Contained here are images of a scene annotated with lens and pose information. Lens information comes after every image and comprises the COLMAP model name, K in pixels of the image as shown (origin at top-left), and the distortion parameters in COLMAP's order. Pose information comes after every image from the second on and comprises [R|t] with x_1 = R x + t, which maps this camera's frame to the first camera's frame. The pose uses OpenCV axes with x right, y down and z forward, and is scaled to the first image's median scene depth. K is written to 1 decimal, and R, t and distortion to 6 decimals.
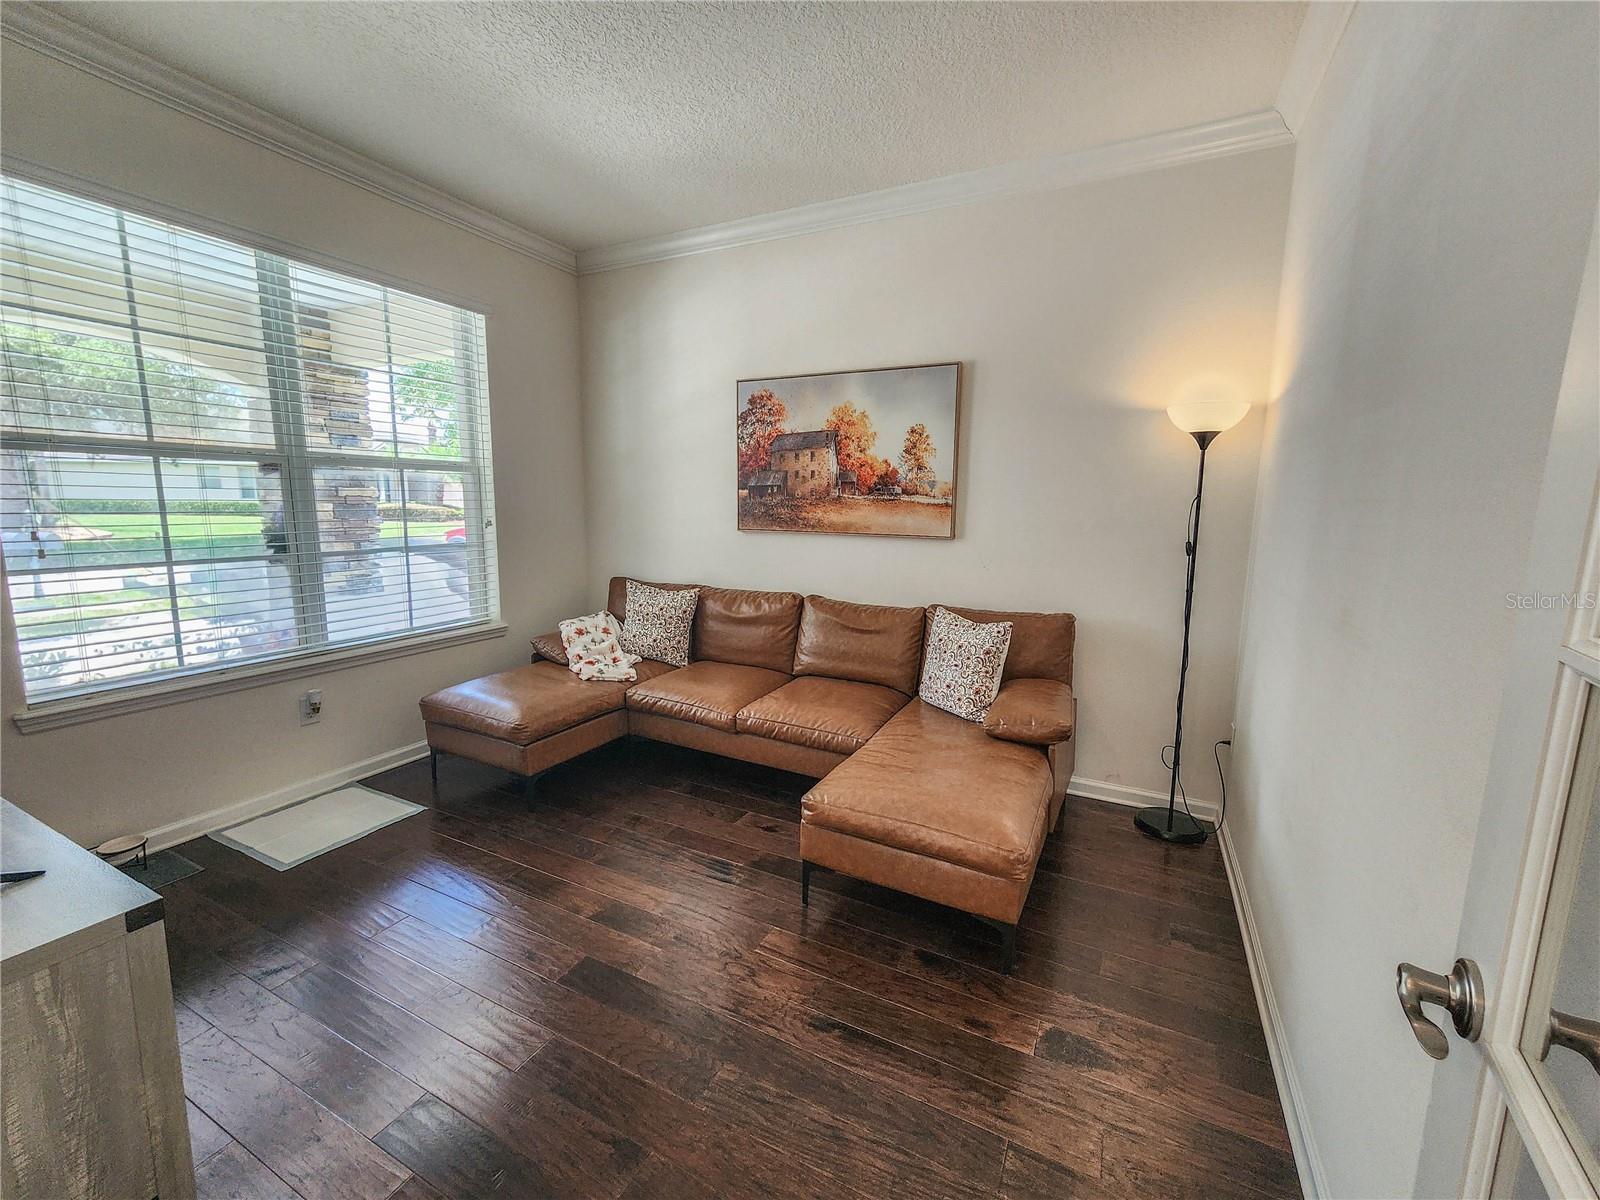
lens RADIAL K [[669.0, 0, 797.1], [0, 669.0, 594.7], [0, 0, 1]] dist [0.007804, -0.000005]
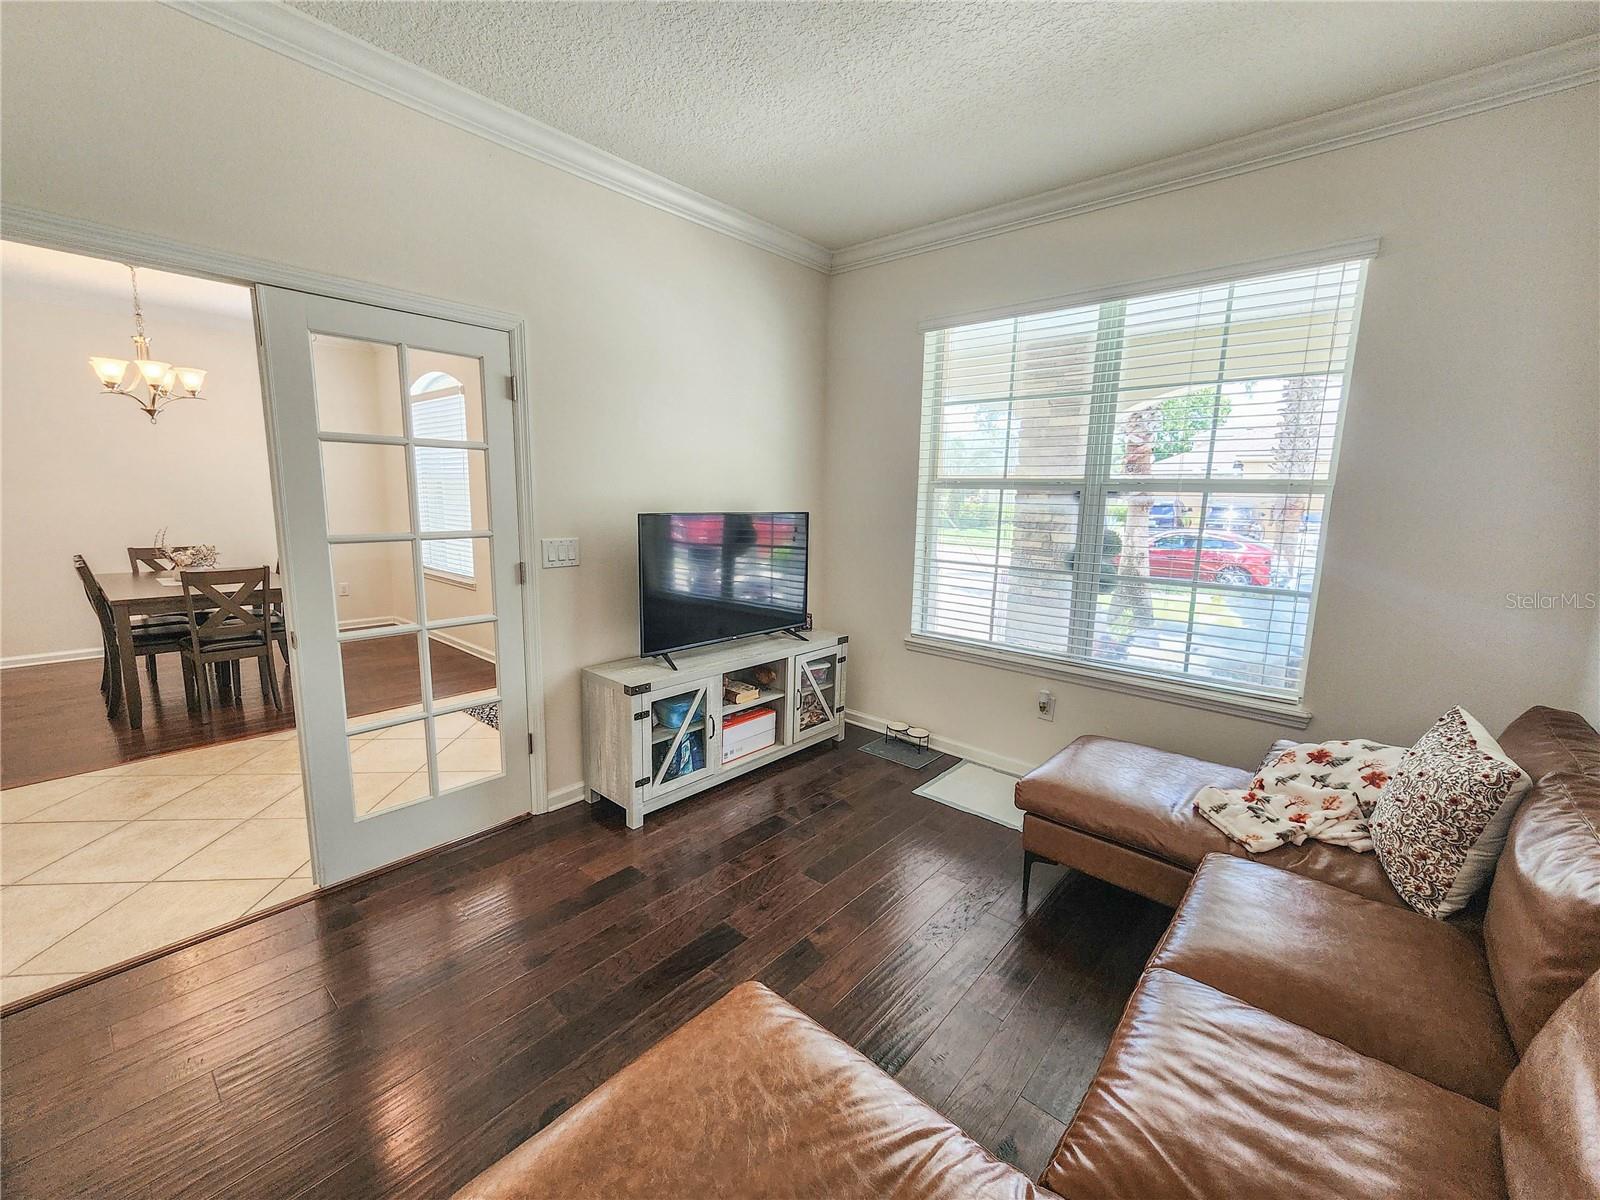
lens RADIAL K [[659.8, 0, 797.0], [0, 659.8, 595.5], [0, 0, 1]] dist [0.007227, -0.000198]
pose [[-0.260033, 0.117986, -0.958364, 0.413232], [-0.171251, 0.971138, 0.166024, -0.124177], [0.950293, 0.207293, -0.232323, 0.809975]]
